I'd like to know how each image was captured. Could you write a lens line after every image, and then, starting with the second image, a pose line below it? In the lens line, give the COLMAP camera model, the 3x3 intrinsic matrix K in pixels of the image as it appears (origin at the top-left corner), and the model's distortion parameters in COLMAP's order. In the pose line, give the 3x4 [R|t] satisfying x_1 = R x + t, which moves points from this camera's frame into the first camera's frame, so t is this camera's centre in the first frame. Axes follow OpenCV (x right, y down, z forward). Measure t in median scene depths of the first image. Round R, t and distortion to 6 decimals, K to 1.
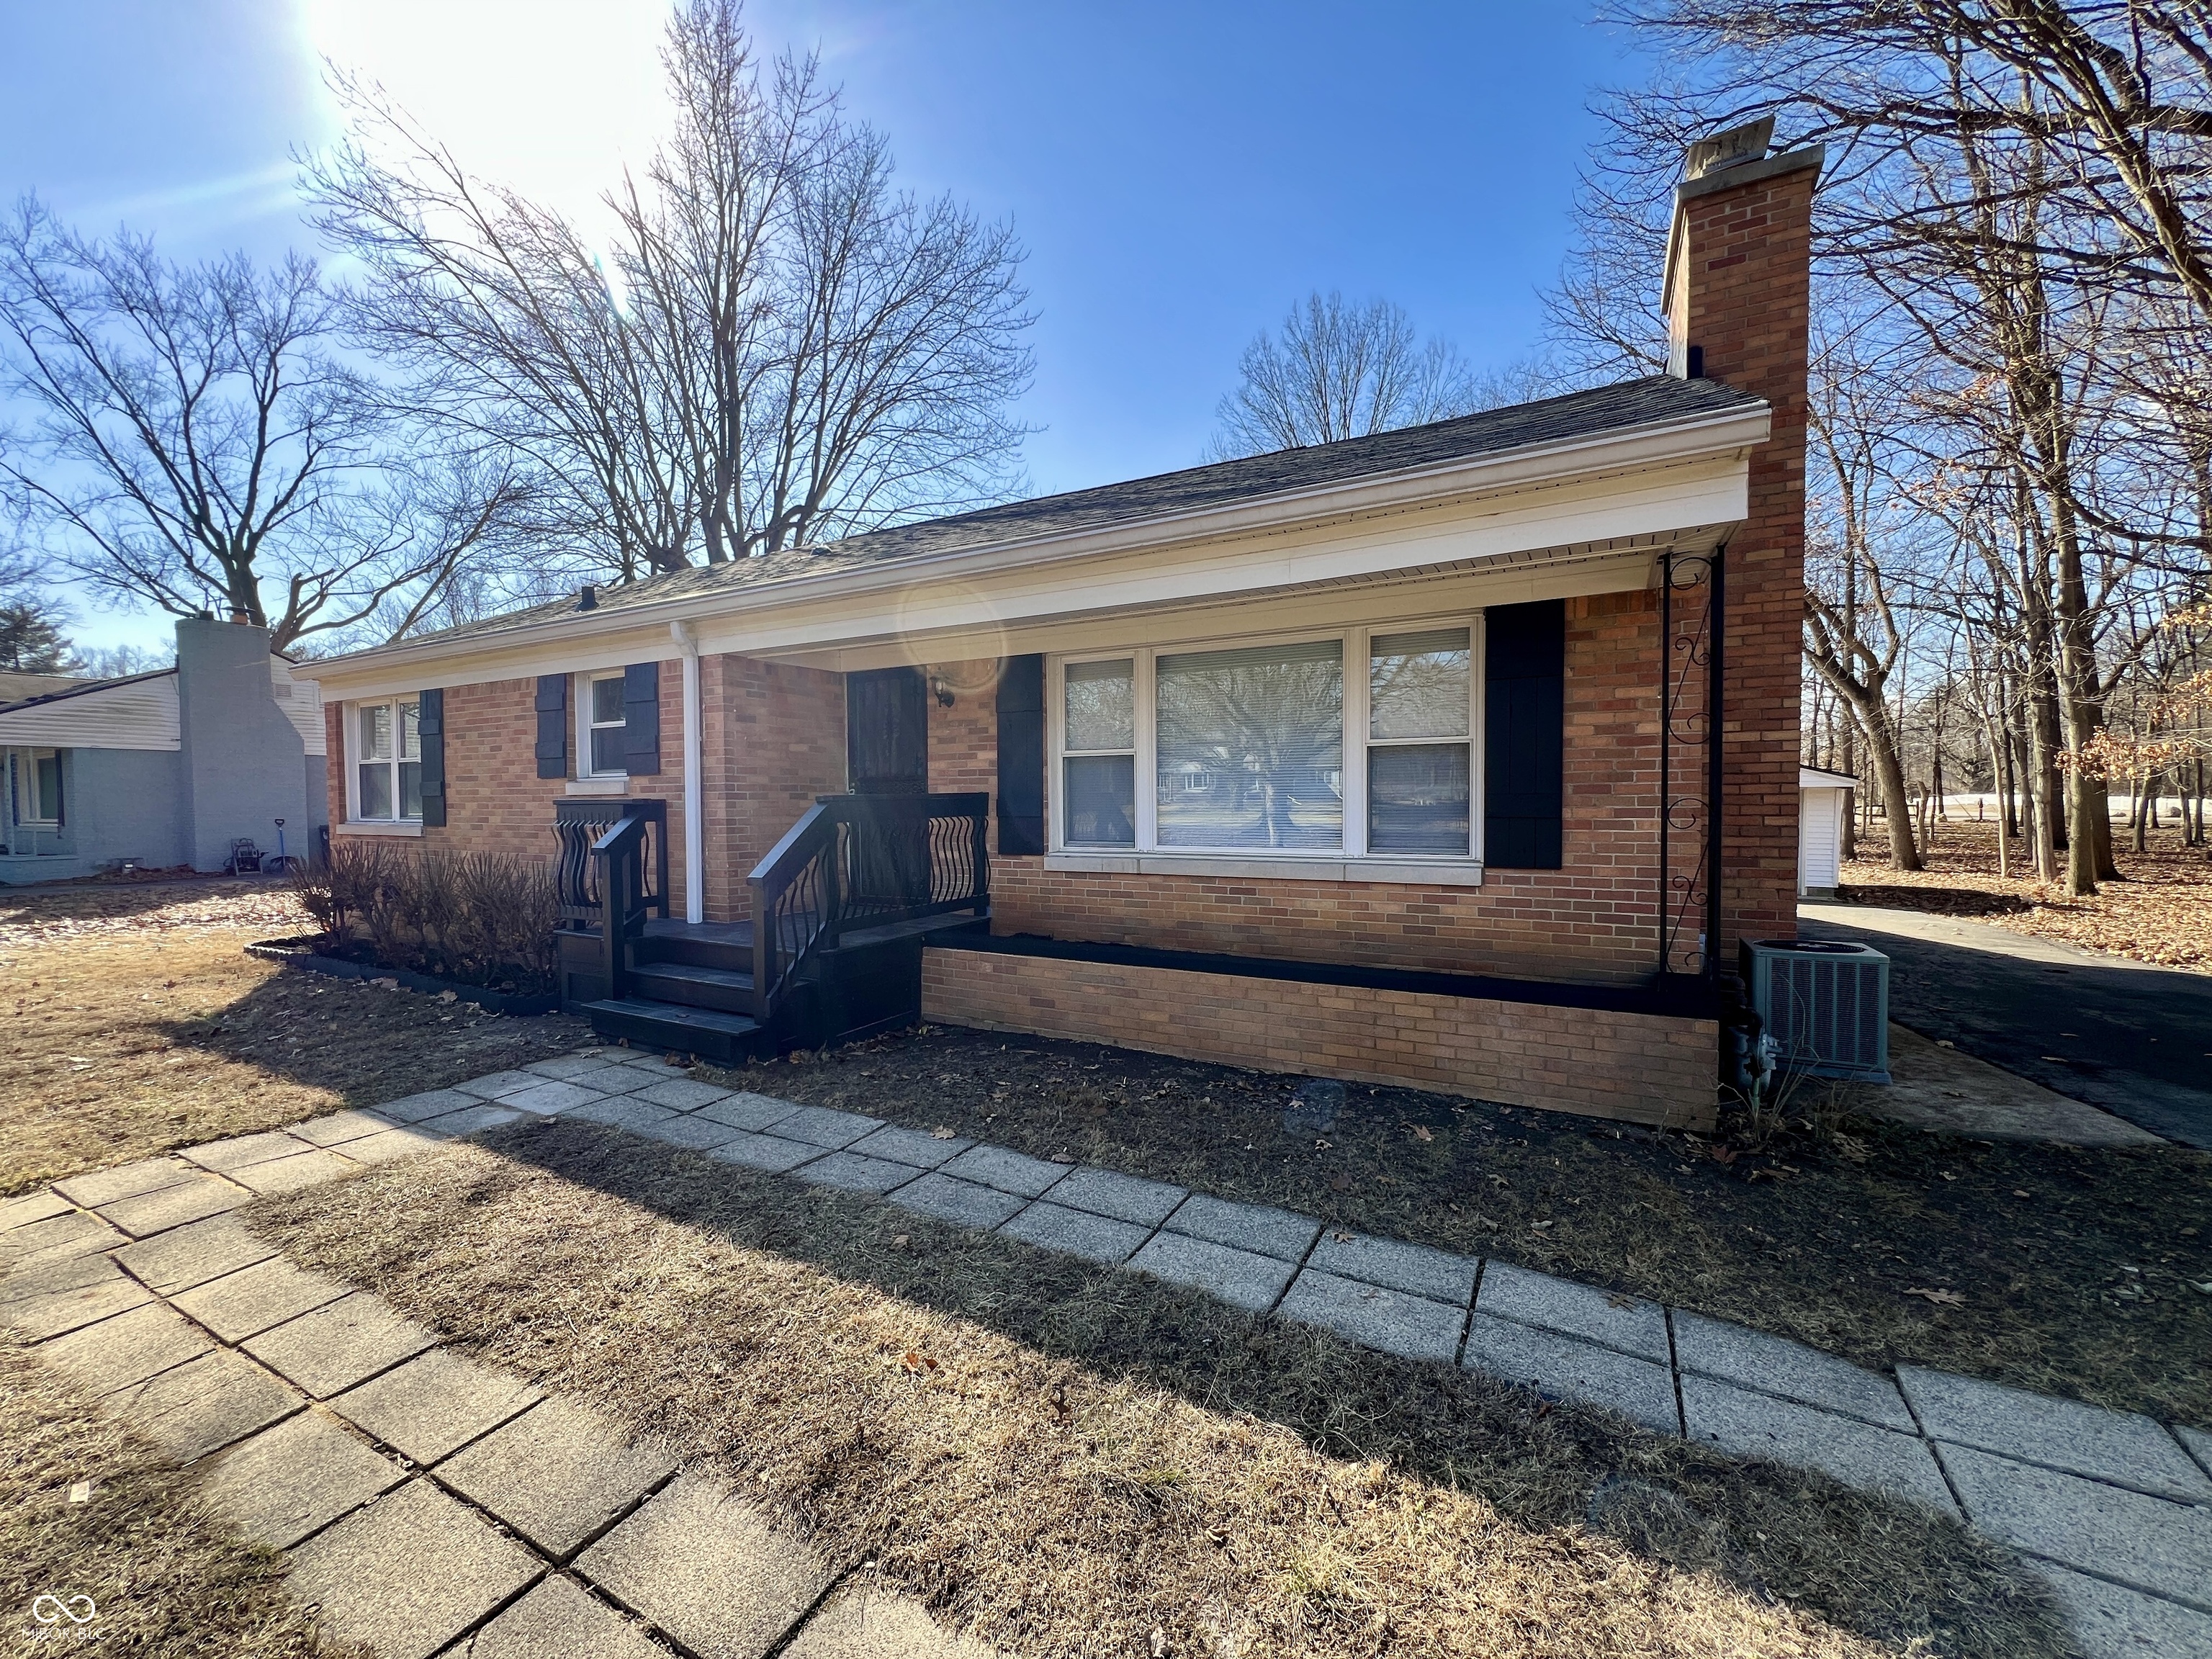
lens RADIAL K [[891.4, 0, 1114.7], [0, 891.4, 833.5], [0, 0, 1]] dist [-0.004312, 0.002071]
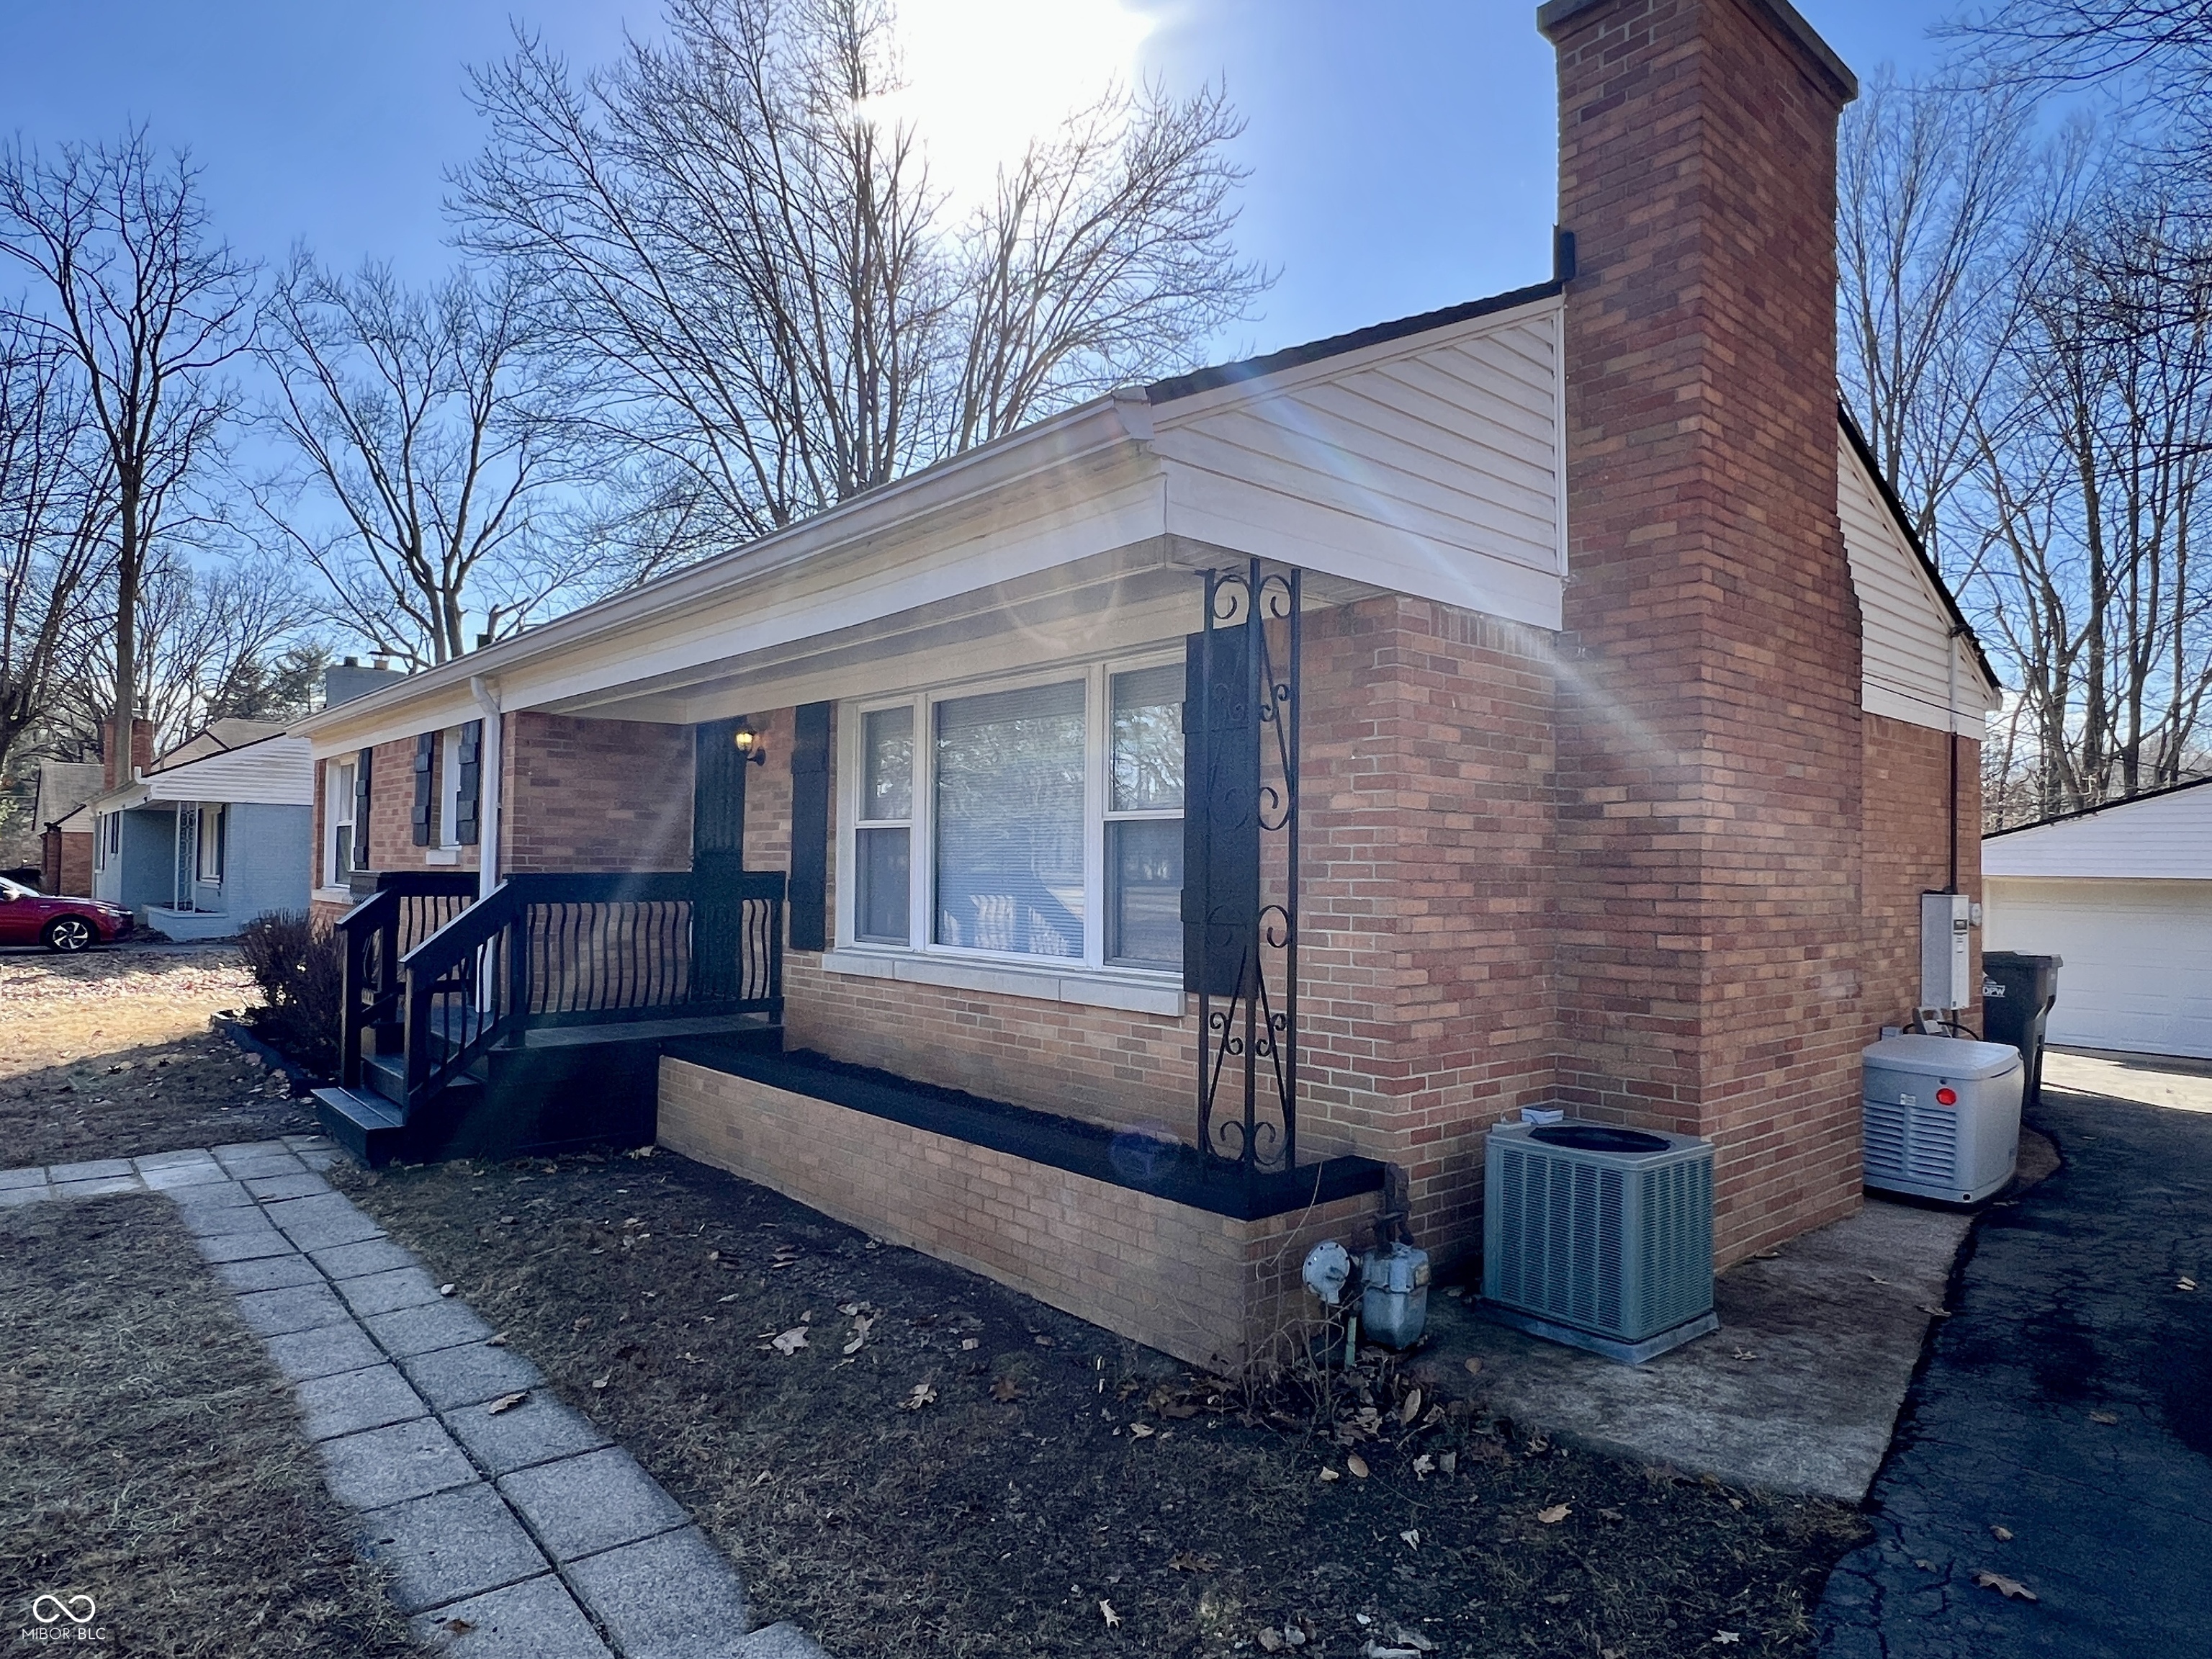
lens RADIAL K [[1310.2, 0, 1106.6], [0, 1310.2, 841.5], [0, 0, 1]] dist [0.000519, -0.001014]
pose [[0.938411, 0.011773, -0.345319, 0.562062], [-0.032909, 0.997921, -0.055408, -0.017154], [0.343949, 0.063359, 0.936848, -0.017745]]
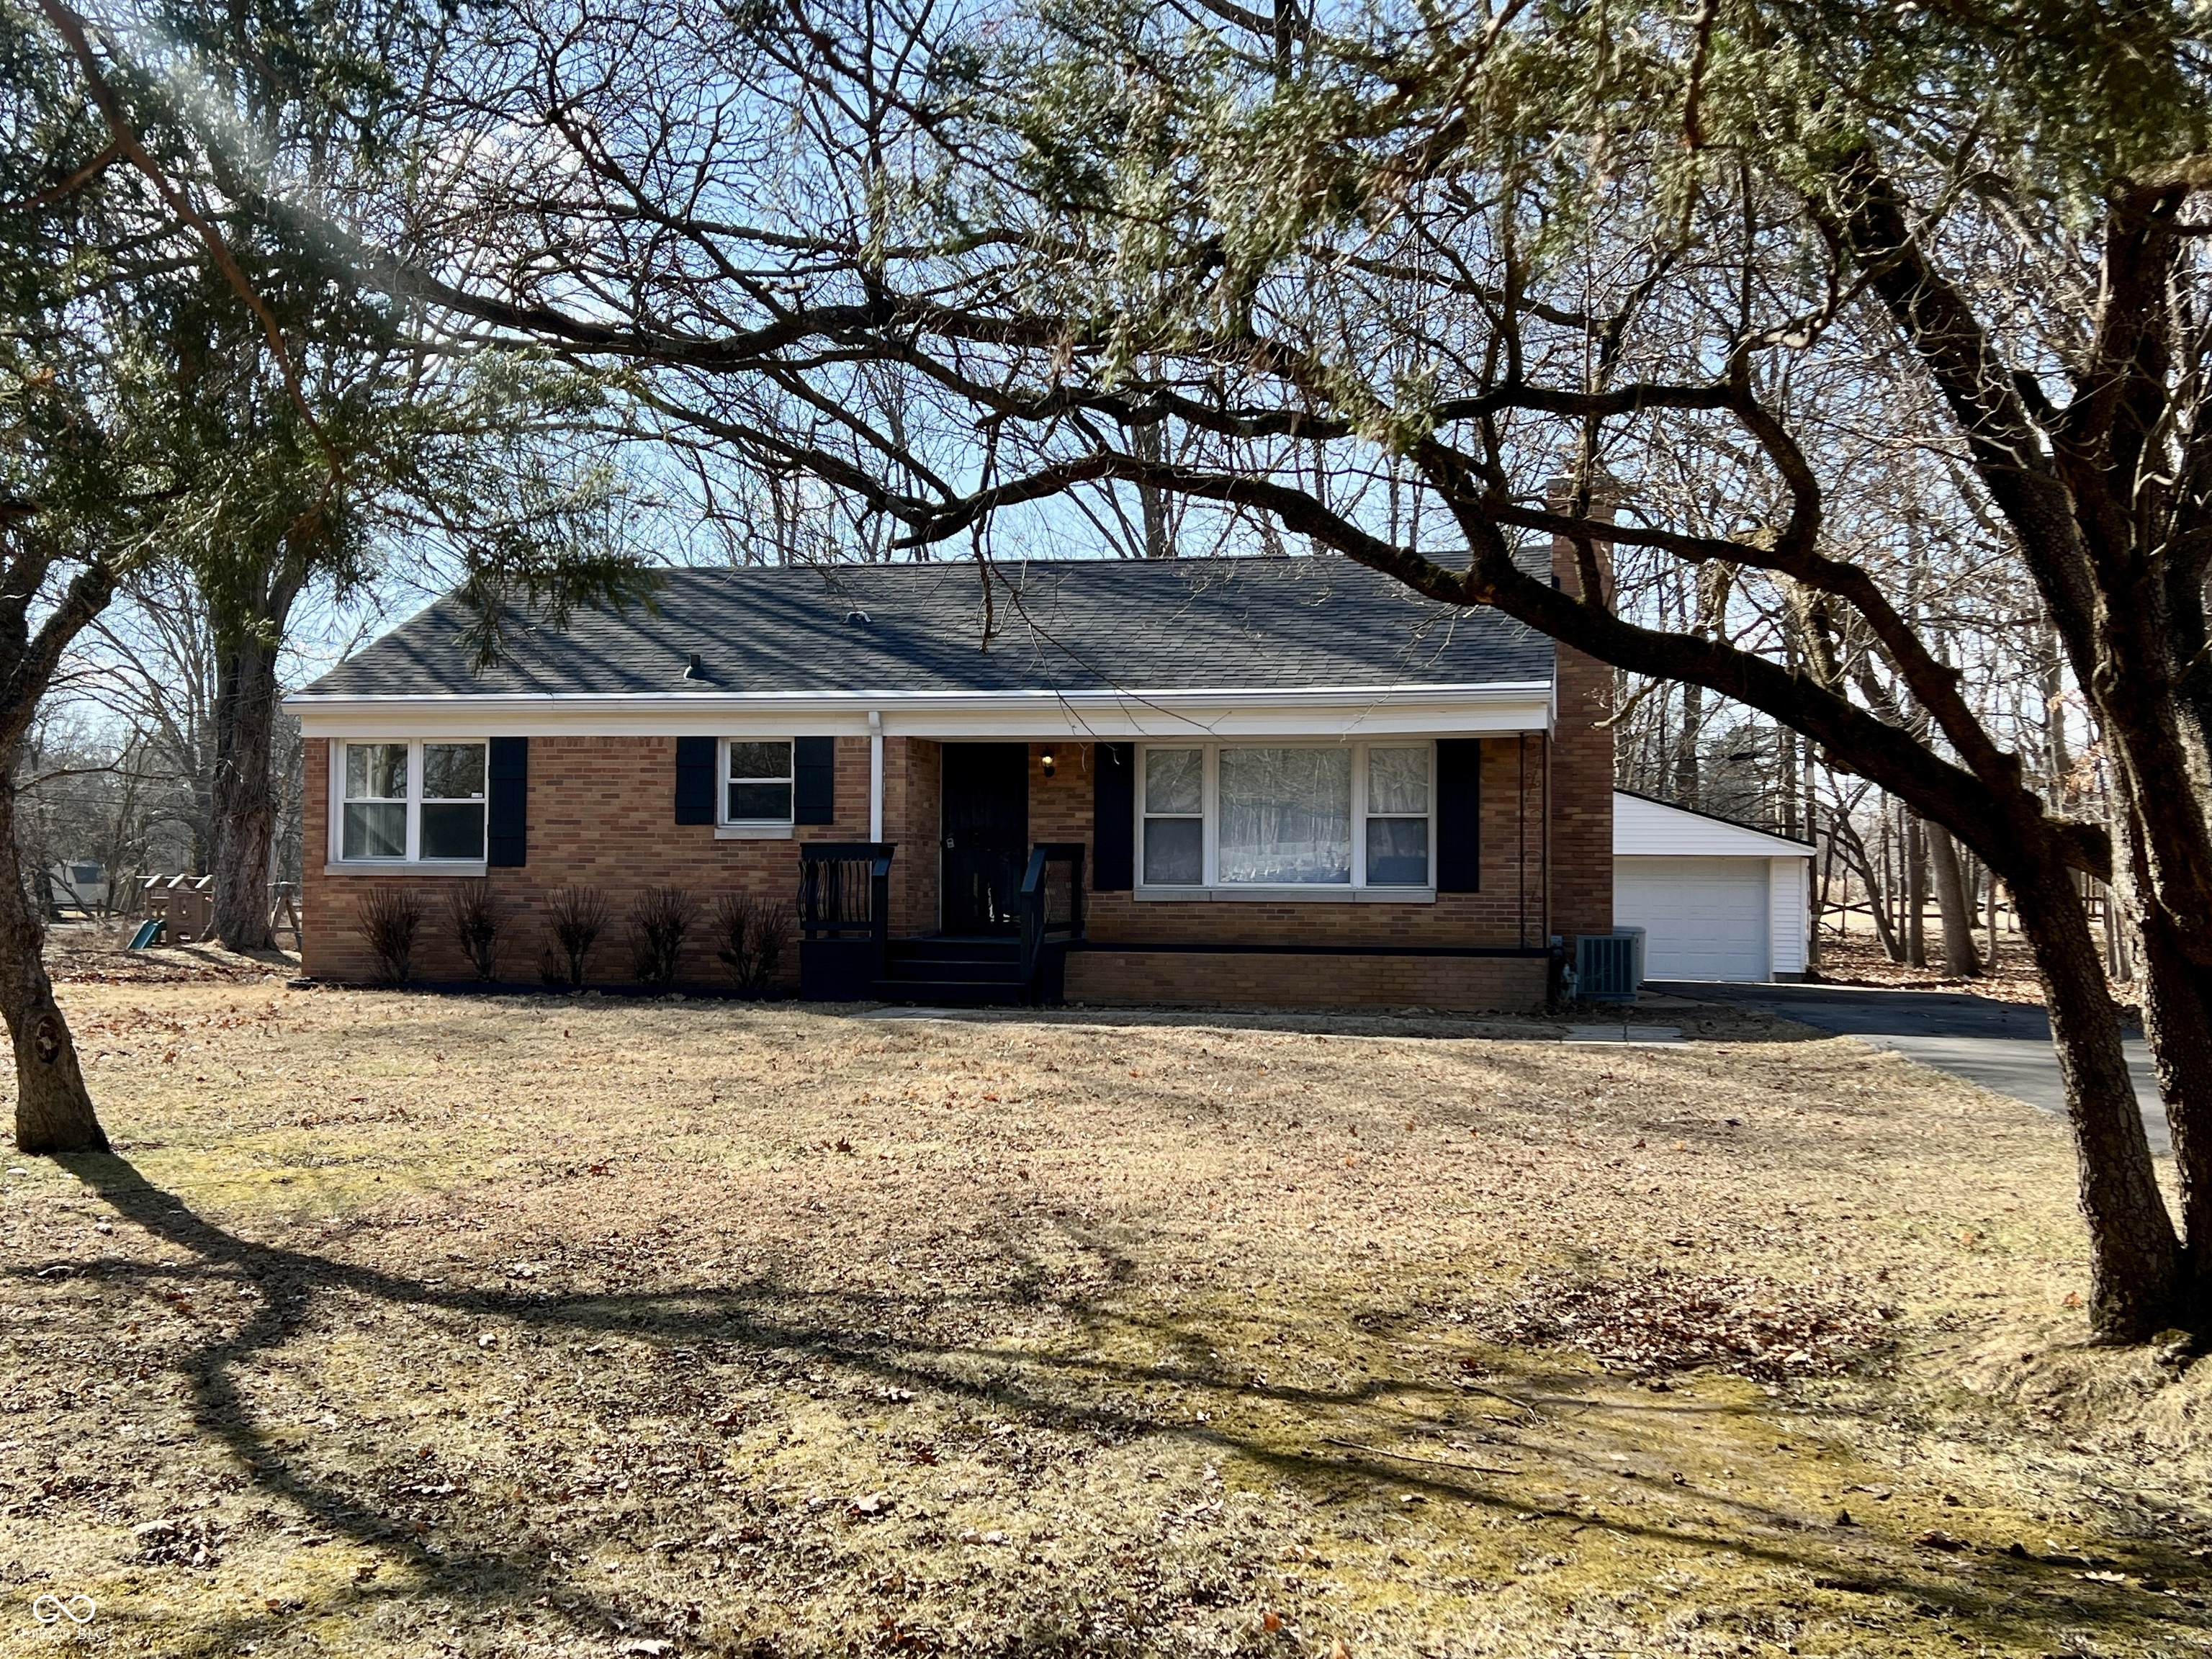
lens RADIAL K [[2420.0, 0, 1098.6], [0, 2420.0, 832.7], [0, 0, 1]] dist [0.106296, 0.000000]
pose [[0.960184, 0.019072, 0.278715, -1.160840], [-0.002344, 0.998182, -0.060230, 0.159739], [-0.279357, 0.057179, 0.958483, -2.528381]]
